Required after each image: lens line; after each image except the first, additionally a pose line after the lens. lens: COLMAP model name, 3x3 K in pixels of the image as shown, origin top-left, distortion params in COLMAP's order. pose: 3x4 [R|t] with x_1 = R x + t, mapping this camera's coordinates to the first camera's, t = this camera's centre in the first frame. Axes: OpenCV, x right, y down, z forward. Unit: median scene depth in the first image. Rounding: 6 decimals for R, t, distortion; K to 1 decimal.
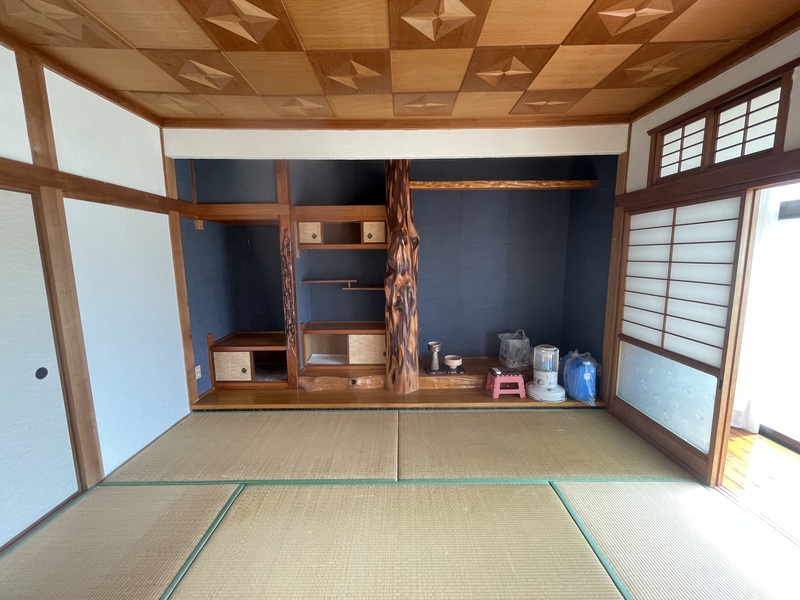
lens RADIAL K [[326.3, 0, 396.2], [0, 326.3, 297.8], [0, 0, 1]] dist [-0.000160, 0.000351]
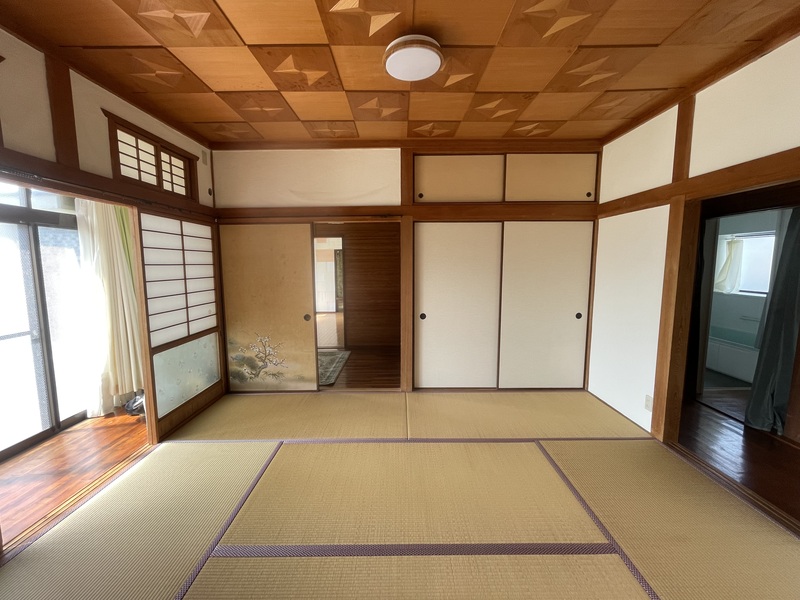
lens RADIAL K [[326.3, 0, 400.3], [0, 326.3, 297.3], [0, 0, 1]] dist [-0.000160, 0.000351]
pose [[-0.999784, 0.016229, 0.012981, 0.018818], [0.018904, 0.969675, 0.243665, -0.265061], [-0.008633, 0.243857, -0.969773, 2.155306]]
